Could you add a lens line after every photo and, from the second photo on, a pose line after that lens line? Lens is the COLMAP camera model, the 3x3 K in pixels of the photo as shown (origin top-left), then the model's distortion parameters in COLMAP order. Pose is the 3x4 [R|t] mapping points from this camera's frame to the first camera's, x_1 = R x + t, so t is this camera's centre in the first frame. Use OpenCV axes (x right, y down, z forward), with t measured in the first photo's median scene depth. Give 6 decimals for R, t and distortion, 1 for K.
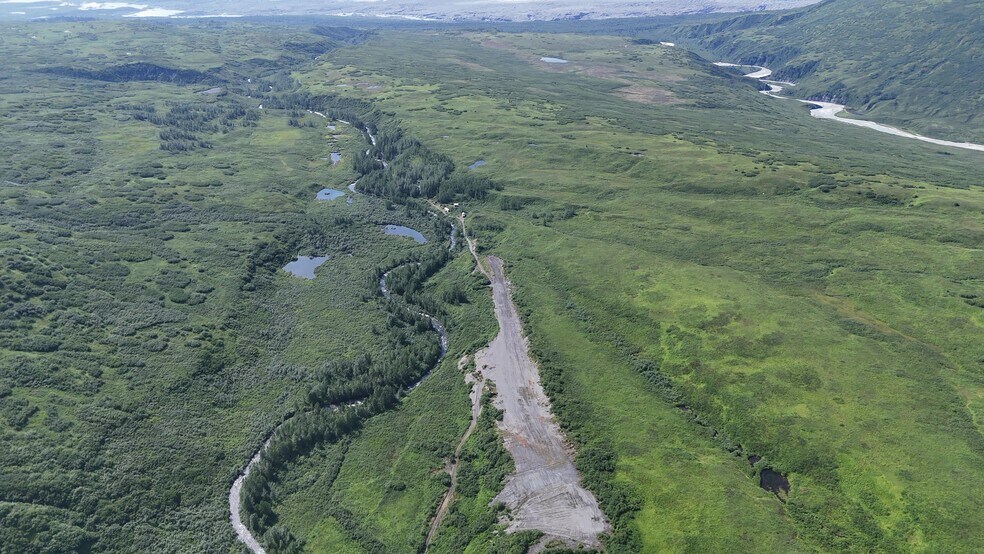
lens RADIAL K [[730.0, 0, 492.7], [0, 730.0, 279.1], [0, 0, 1]] dist [0.075045, -0.071094]
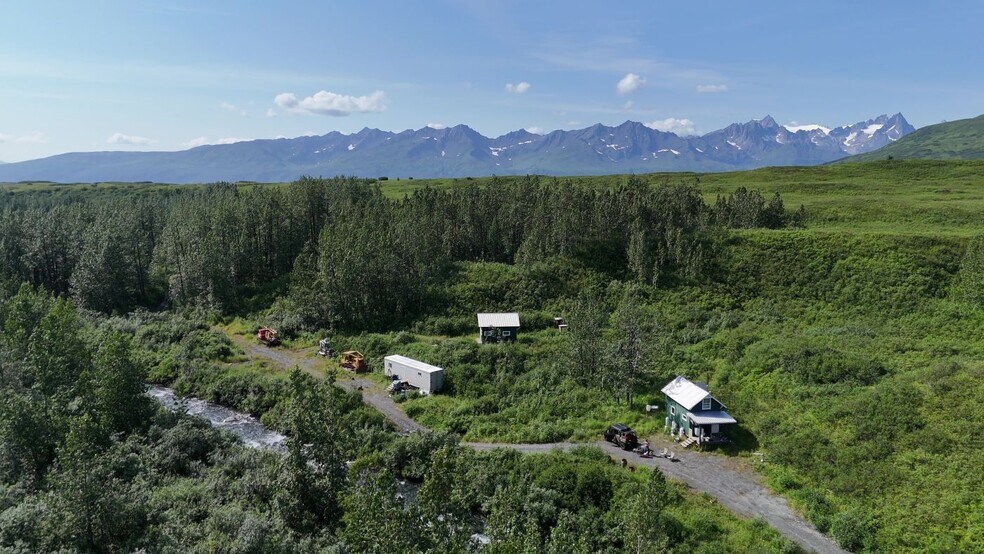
lens RADIAL K [[730.0, 0, 494.7], [0, 730.0, 274.1], [0, 0, 1]] dist [0.075045, -0.071094]
pose [[0.983868, -0.000550, 0.178895, -0.057123], [0.055809, 0.951034, -0.304005, -0.066309], [-0.169967, 0.309085, 0.935723, 0.761251]]
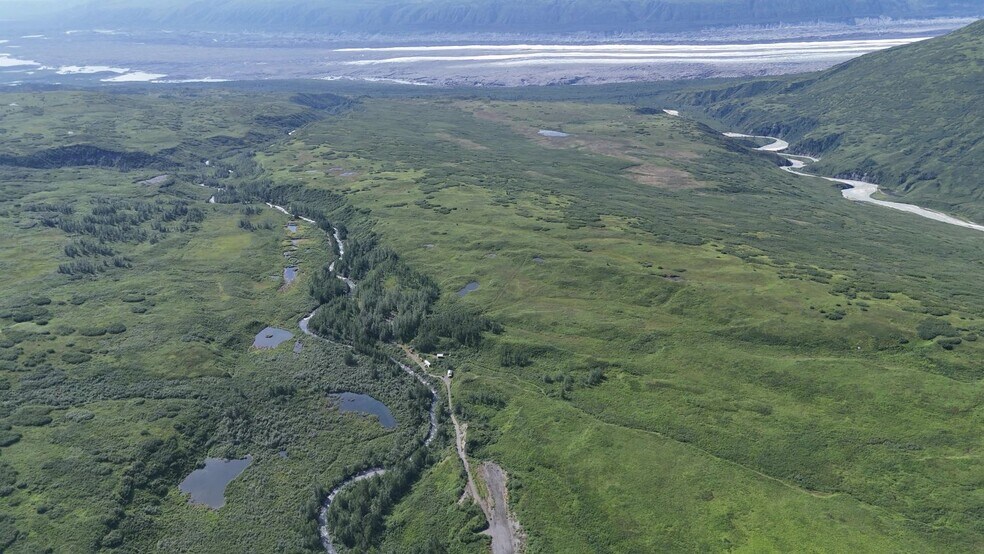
lens RADIAL K [[730.0, 0, 492.3], [0, 730.0, 271.6], [0, 0, 1]] dist [0.075045, -0.071094]
pose [[0.999949, -0.002932, 0.009681, -0.003298], [0.003694, 0.996818, -0.079625, -0.107294], [-0.009416, 0.079657, 0.996778, 0.210744]]
